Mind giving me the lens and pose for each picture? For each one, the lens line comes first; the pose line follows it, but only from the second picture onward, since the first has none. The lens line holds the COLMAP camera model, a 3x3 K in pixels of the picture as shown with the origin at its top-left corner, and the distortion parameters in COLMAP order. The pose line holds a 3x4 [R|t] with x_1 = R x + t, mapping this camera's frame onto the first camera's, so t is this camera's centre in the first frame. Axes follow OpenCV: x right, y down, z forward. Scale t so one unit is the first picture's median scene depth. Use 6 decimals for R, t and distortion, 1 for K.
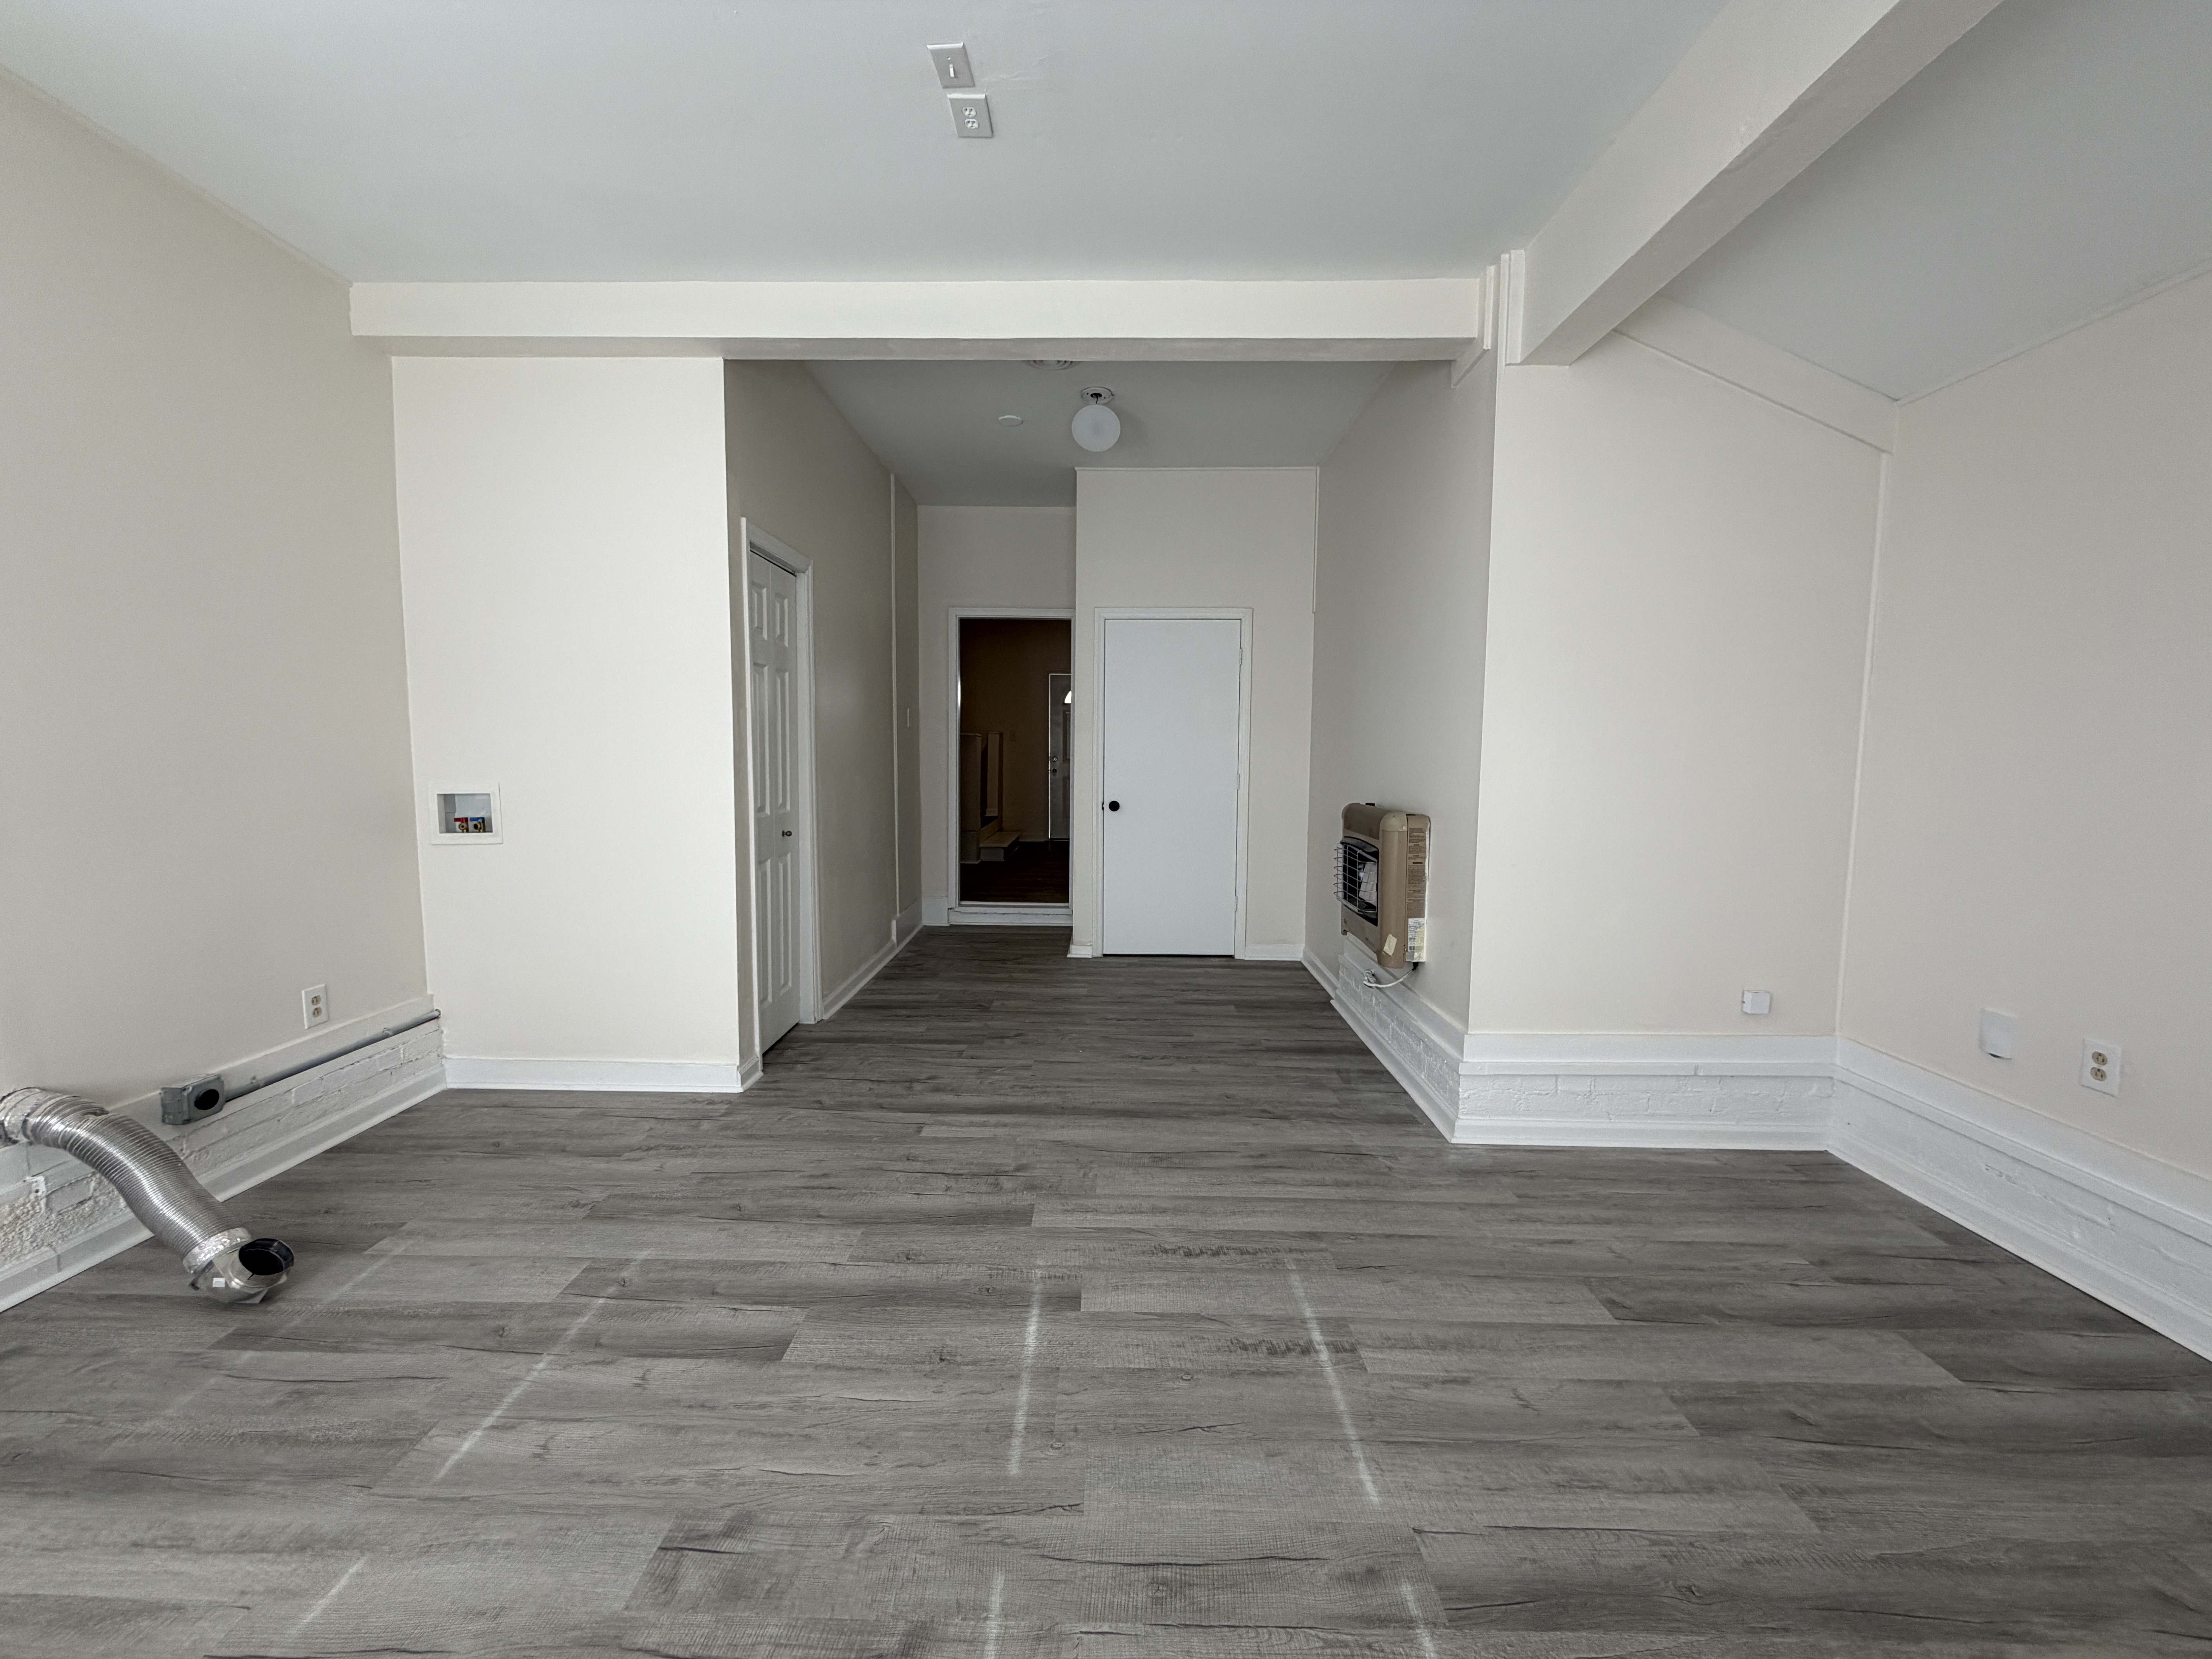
lens RADIAL K [[880.5, 0, 1098.9], [0, 880.5, 828.1], [0, 0, 1]] dist [0.000698, 0.000280]
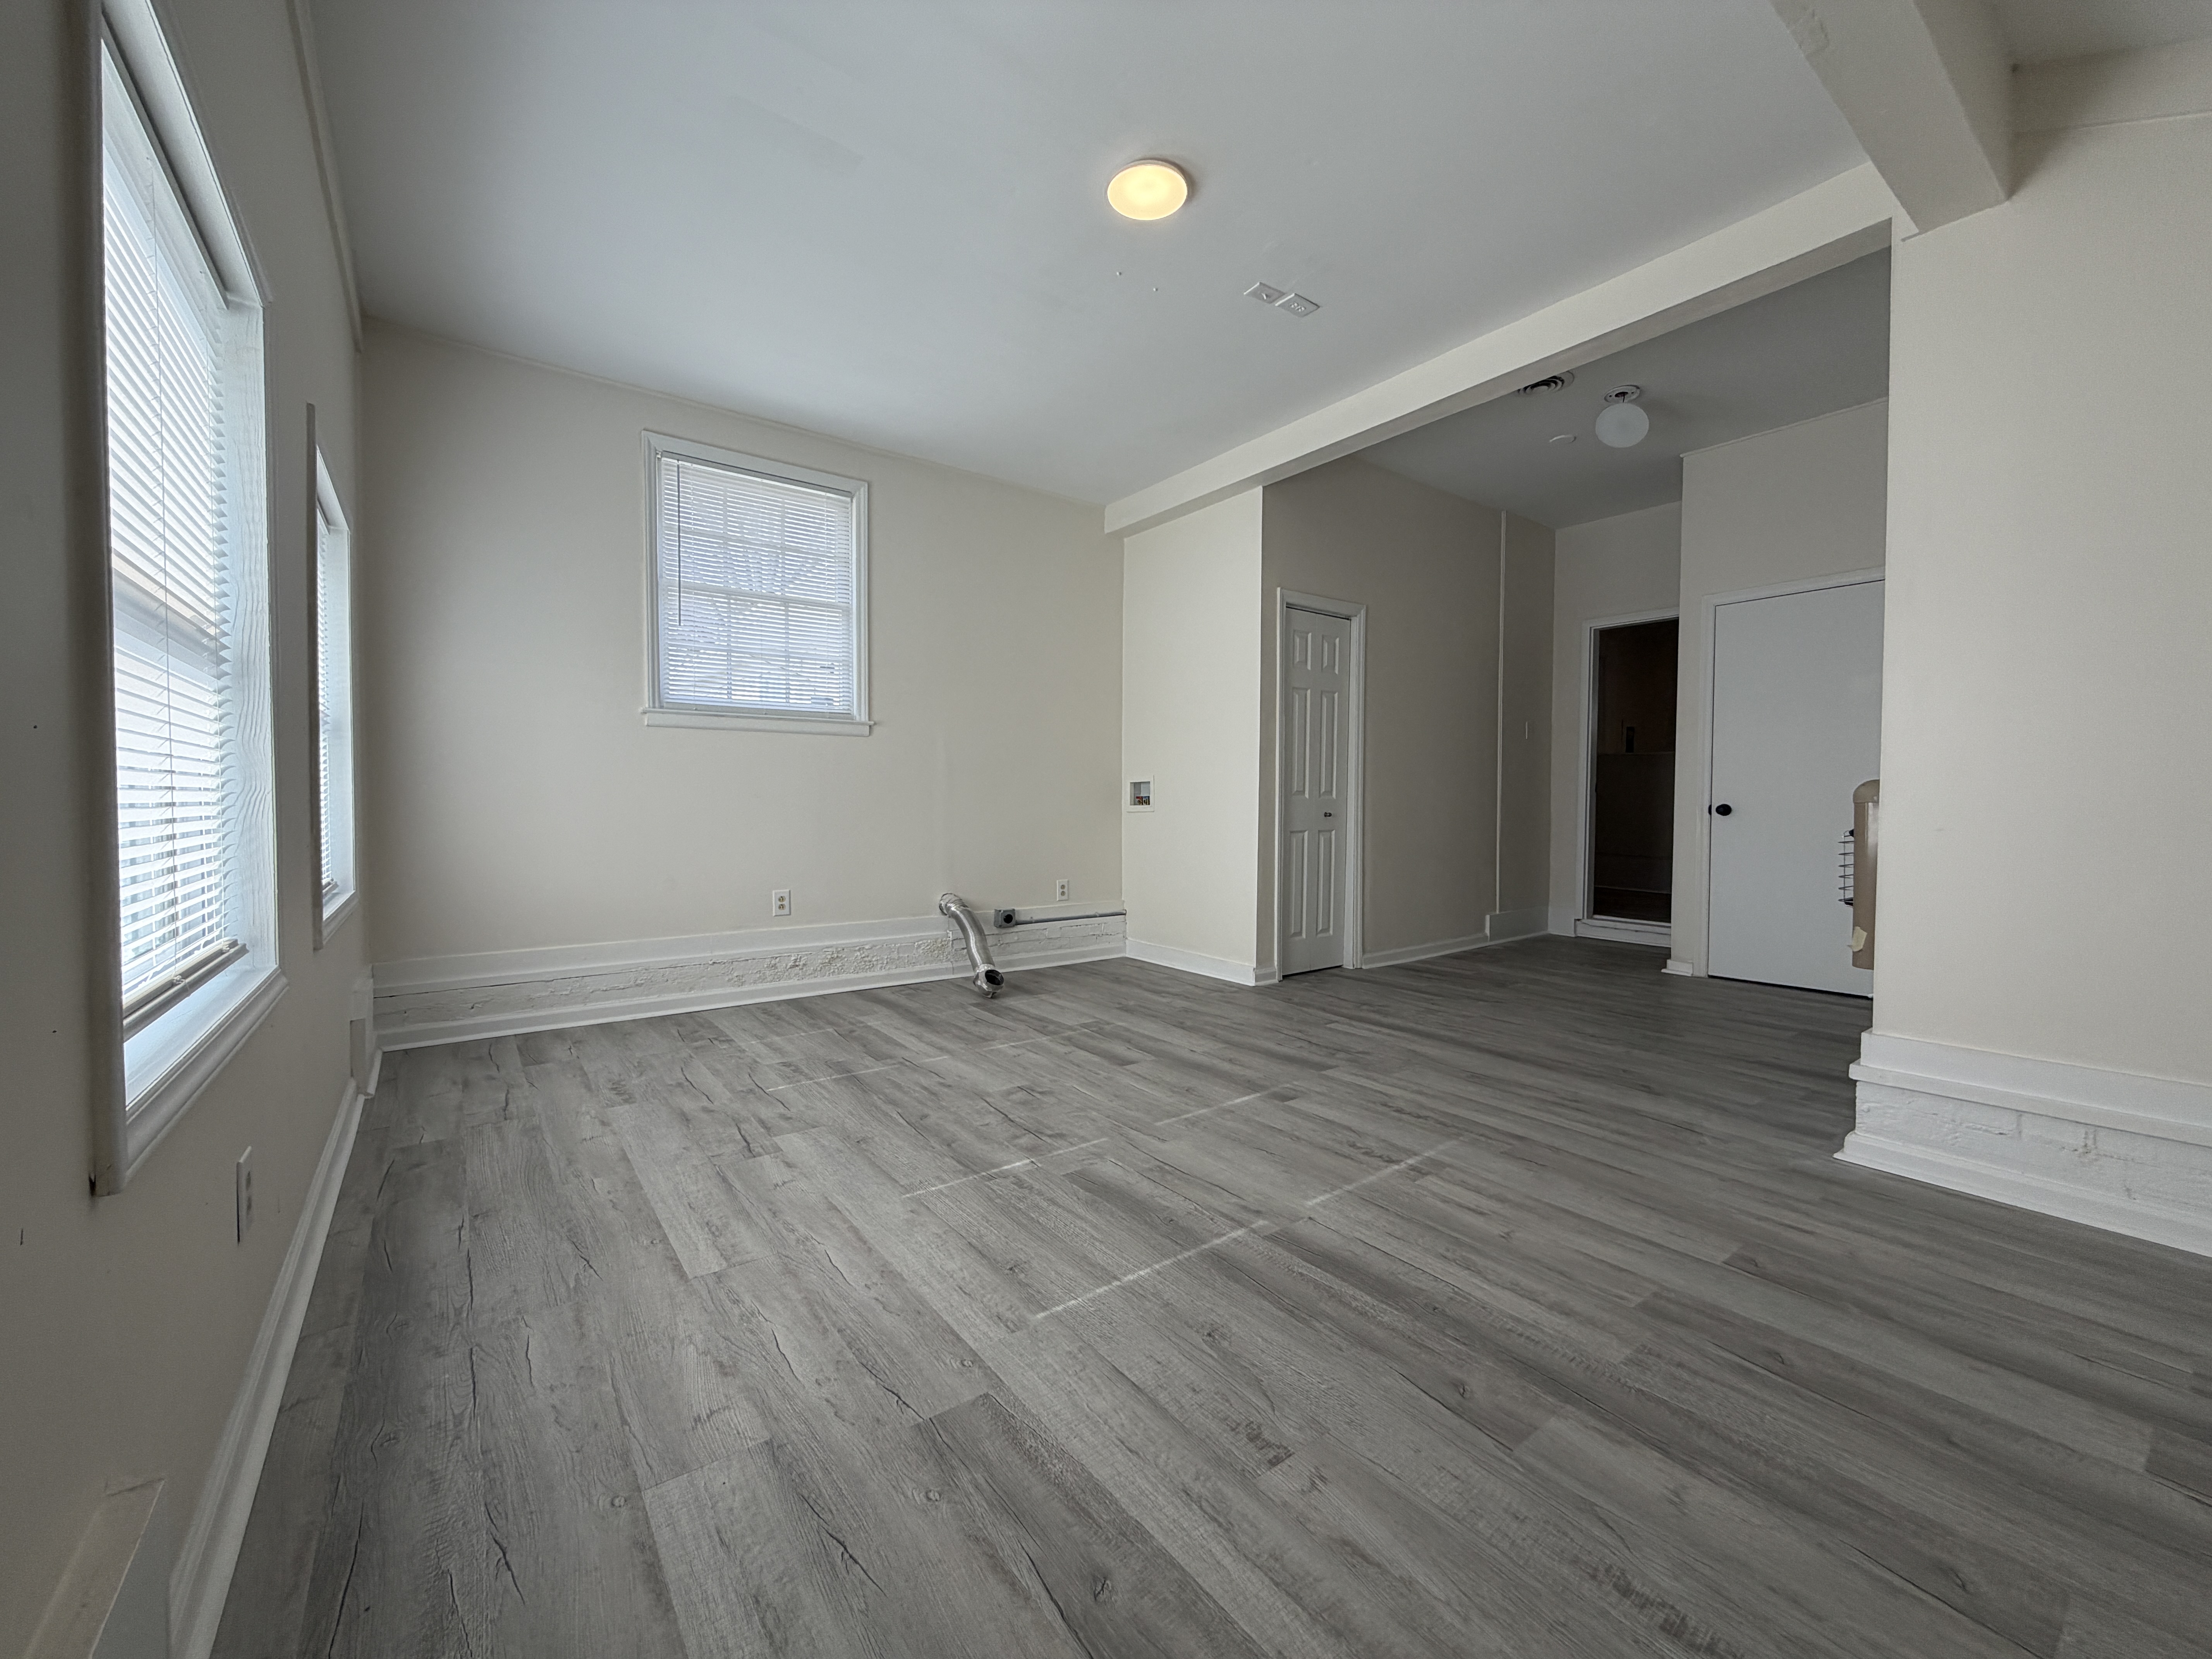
lens RADIAL K [[880.5, 0, 1096.8], [0, 880.5, 826.4], [0, 0, 1]] dist [0.000698, 0.000280]
pose [[0.605872, 0.016543, -0.795390, 0.786673], [-0.066485, 0.997339, -0.029901, 0.139880], [0.792779, 0.070998, 0.605360, -0.116036]]
